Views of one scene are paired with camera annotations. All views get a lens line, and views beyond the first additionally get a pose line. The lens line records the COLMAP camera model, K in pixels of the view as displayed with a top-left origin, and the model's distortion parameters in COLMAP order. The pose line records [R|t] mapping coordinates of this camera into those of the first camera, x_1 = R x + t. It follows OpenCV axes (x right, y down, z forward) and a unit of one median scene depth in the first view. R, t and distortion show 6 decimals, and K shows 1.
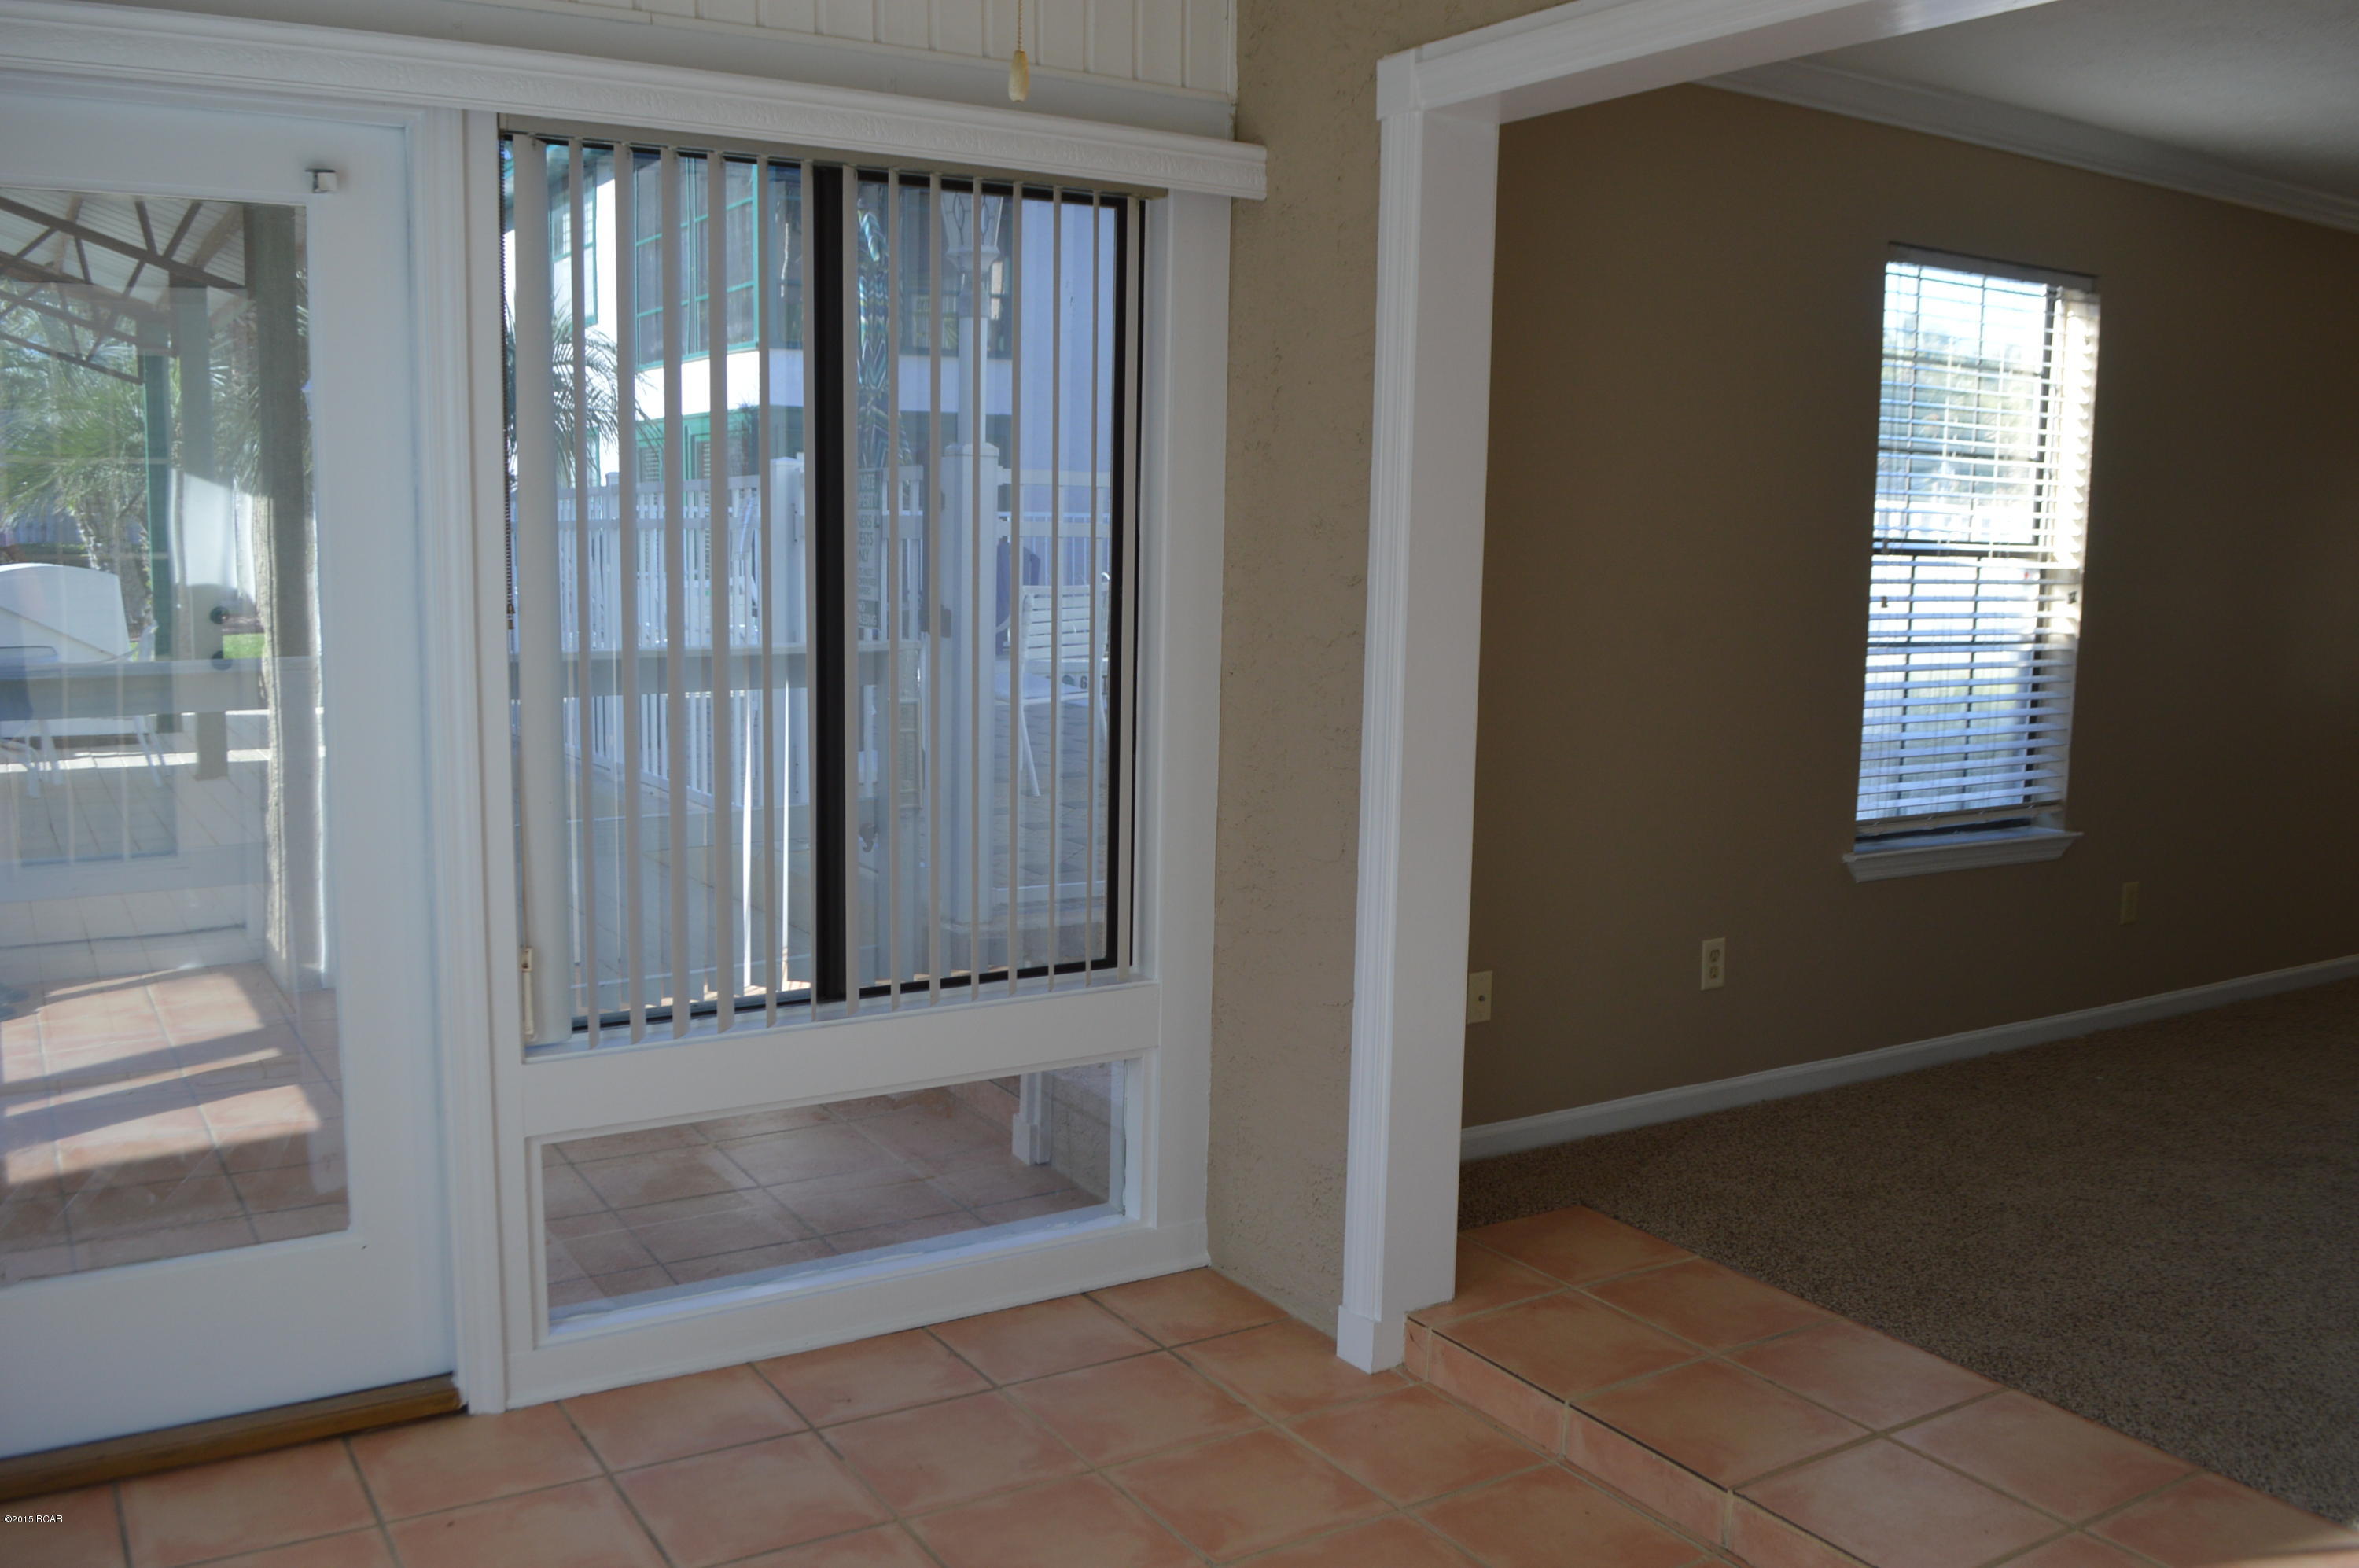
lens RADIAL K [[1965.6, 0, 1175.8], [0, 1965.6, 788.7], [0, 0, 1]] dist [-0.081500, 0.017777]
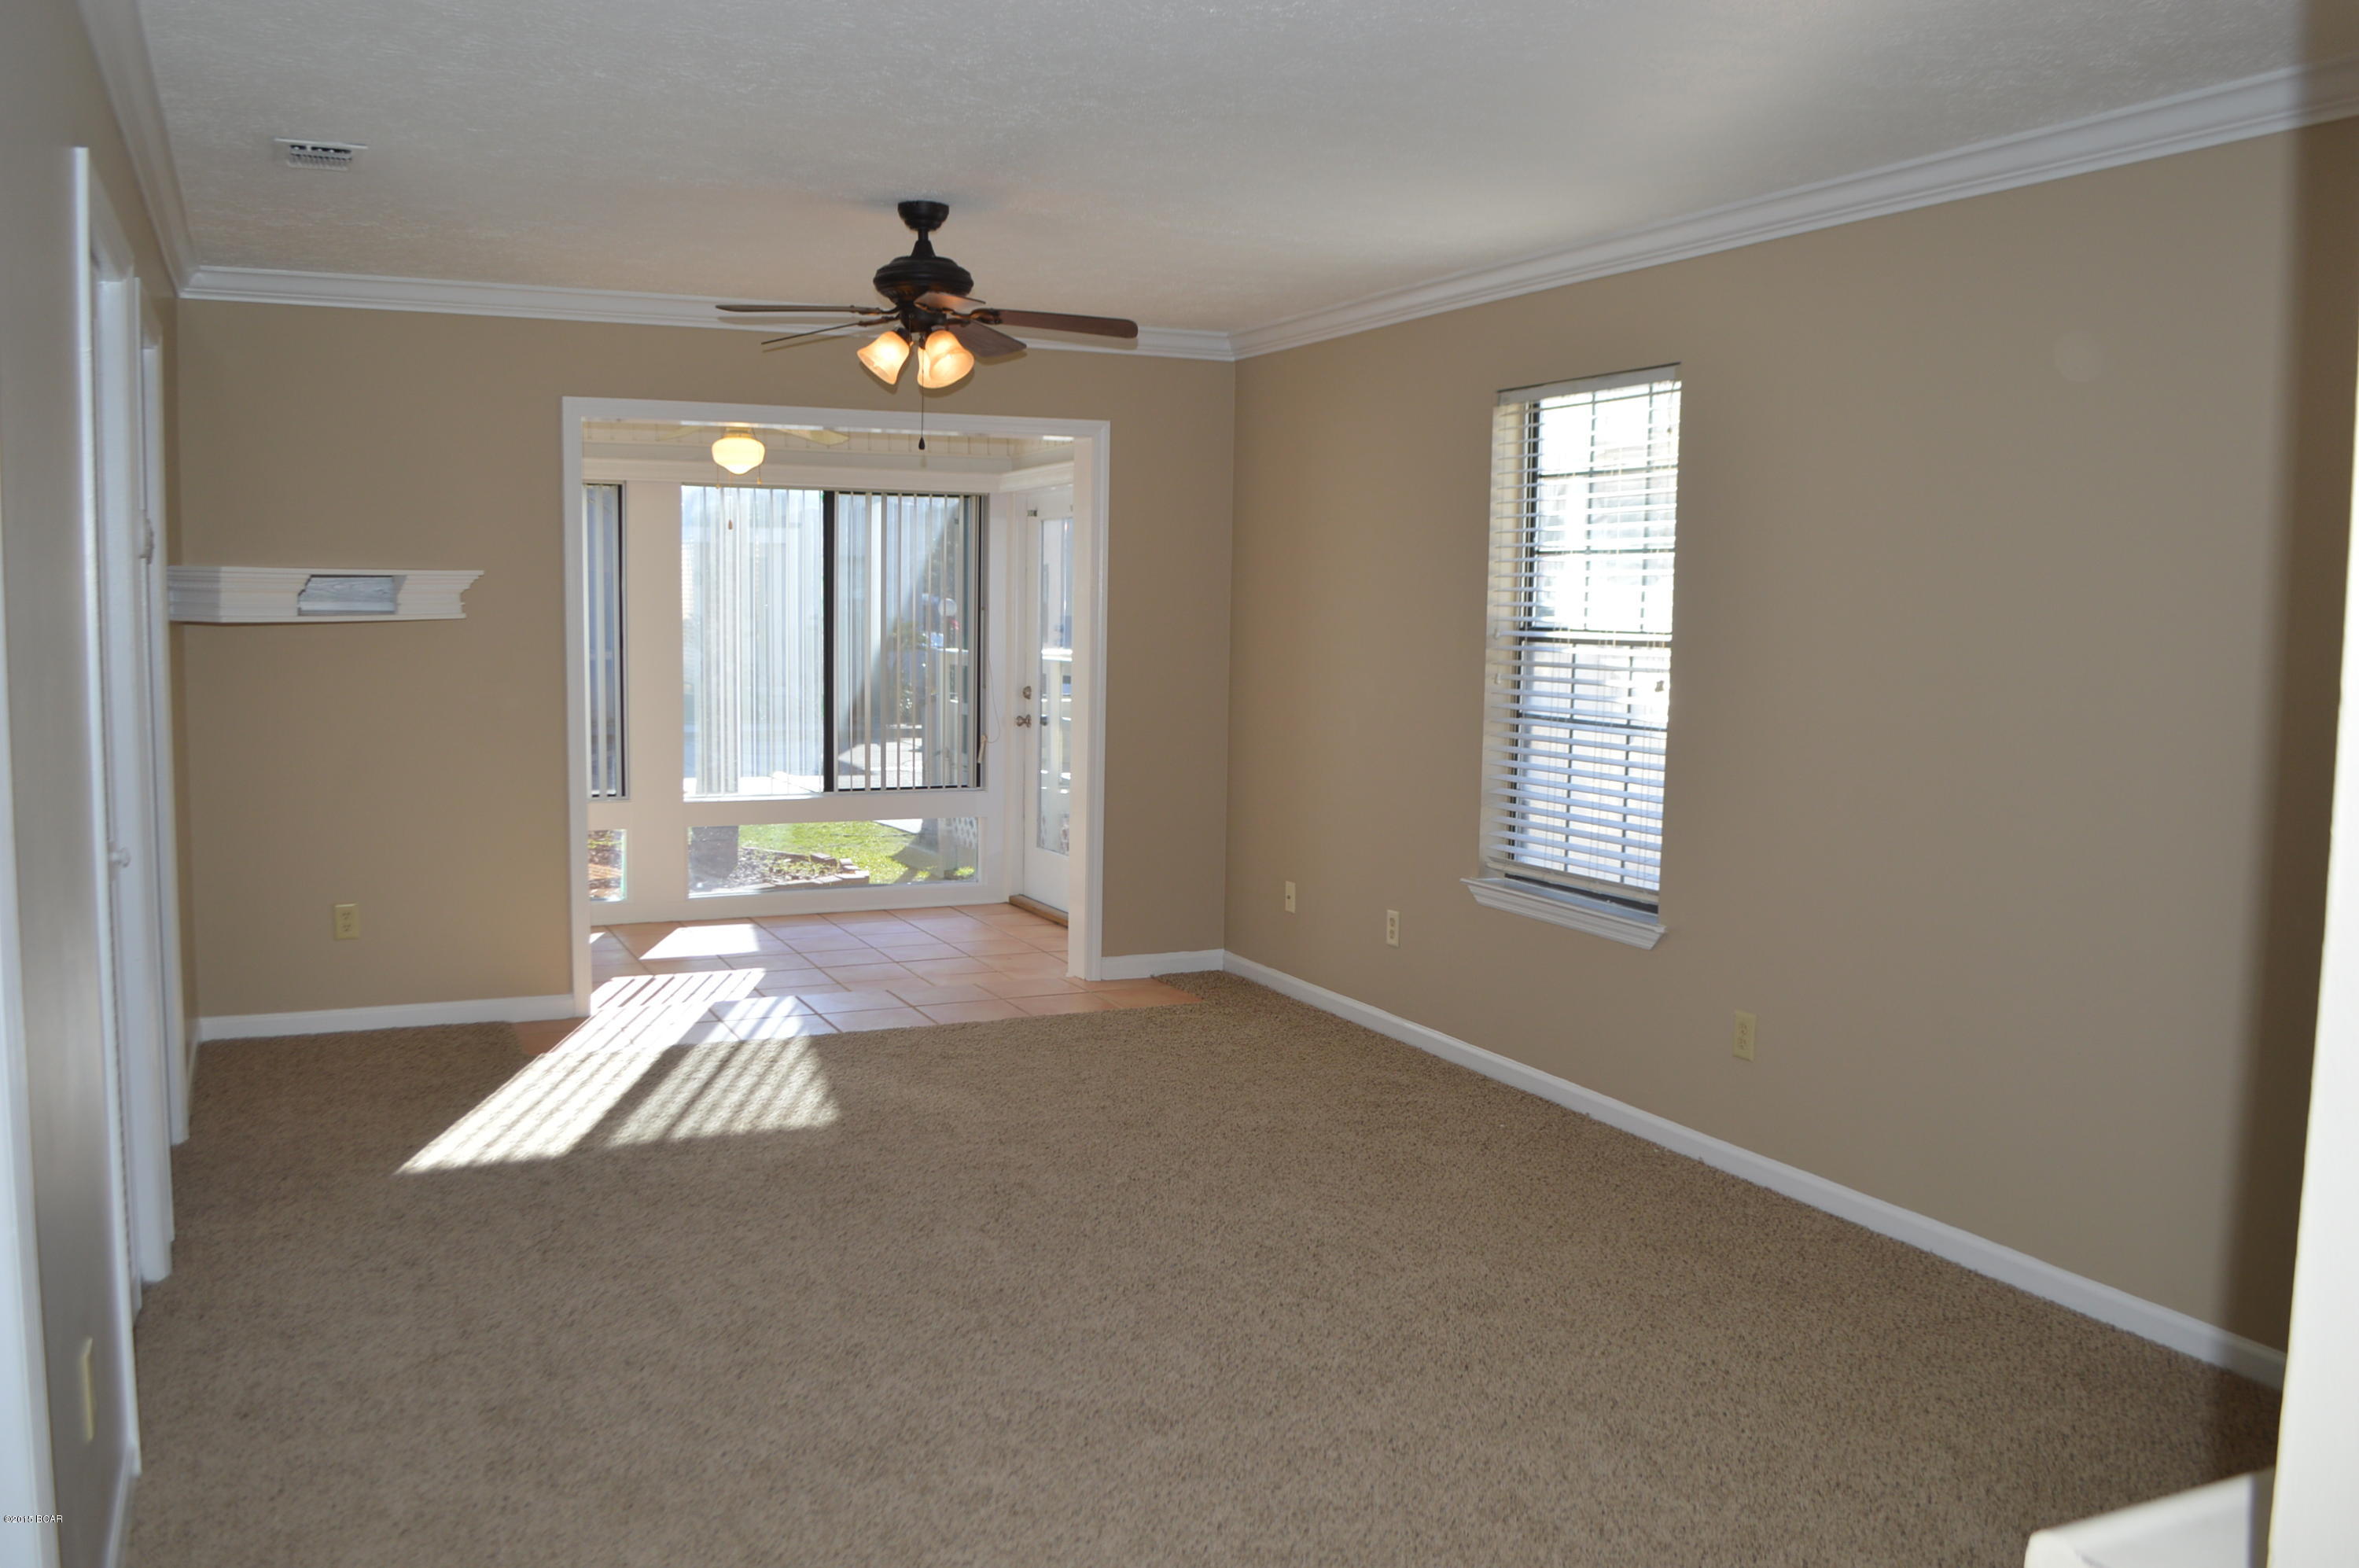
lens RADIAL K [[1965.6, 0, 1172.7], [0, 1965.6, 793.8], [0, 0, 1]] dist [-0.081500, 0.017777]
pose [[-0.121585, 0.075909, -0.989674, 1.551889], [-0.152928, 0.983733, 0.094242, -0.104884], [0.980729, 0.162807, -0.107999, 0.903242]]
